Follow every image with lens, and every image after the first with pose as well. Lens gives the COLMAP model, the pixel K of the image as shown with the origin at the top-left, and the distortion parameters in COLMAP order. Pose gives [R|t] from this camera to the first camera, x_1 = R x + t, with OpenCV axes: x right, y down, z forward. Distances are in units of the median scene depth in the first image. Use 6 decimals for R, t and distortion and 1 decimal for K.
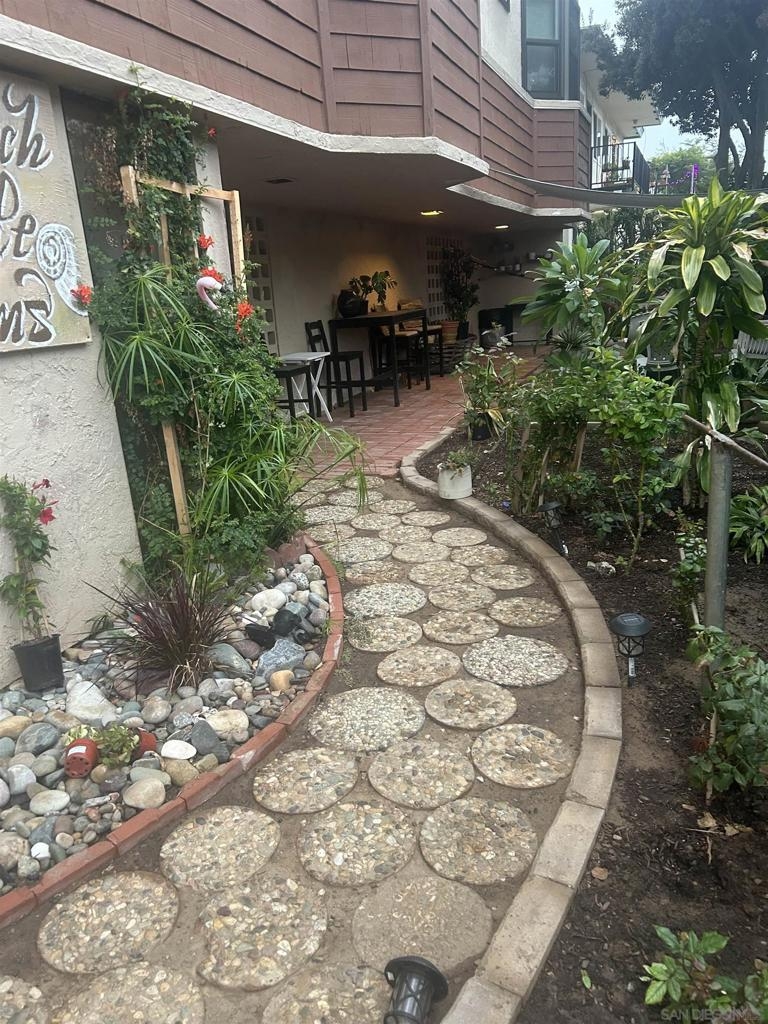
lens RADIAL K [[778.6, 0, 384.0], [0, 778.6, 512.0], [0, 0, 1]] dist [0.010210, 0.003067]
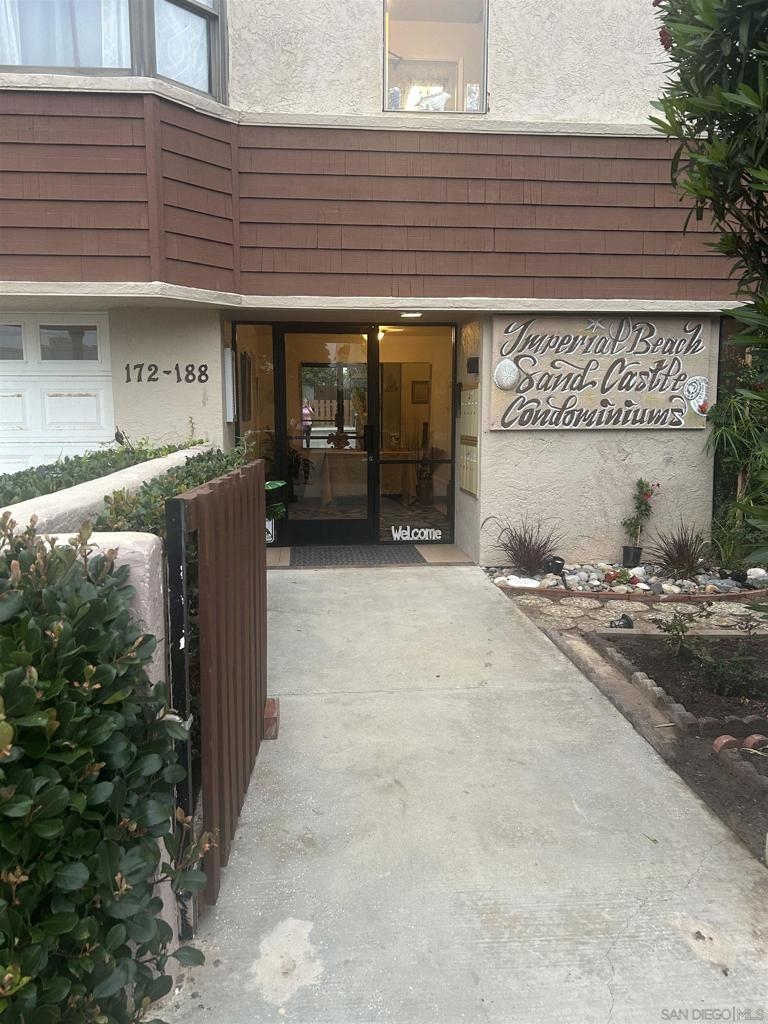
lens RADIAL K [[778.6, 0, 384.0], [0, 778.6, 512.0], [0, 0, 1]] dist [0.010210, 0.003067]
pose [[0.428312, 0.185290, -0.884430, 1.208223], [-0.276604, 0.958654, 0.066886, 0.103876], [0.860255, 0.215989, 0.461855, -0.710193]]
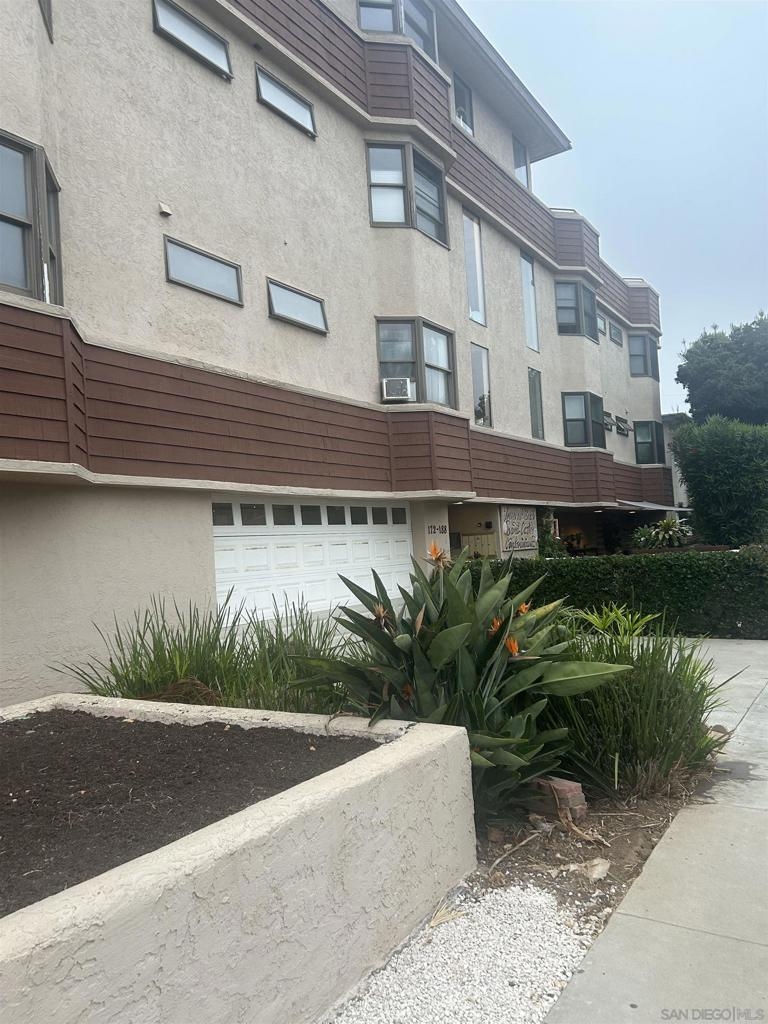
lens RADIAL K [[778.6, 0, 384.0], [0, 778.6, 512.0], [0, 0, 1]] dist [0.010210, 0.003067]
pose [[0.978059, 0.004468, -0.208281, -0.293175], [-0.068543, 0.951009, -0.301468, 1.361401], [0.196730, 0.309130, 0.930449, -4.718267]]
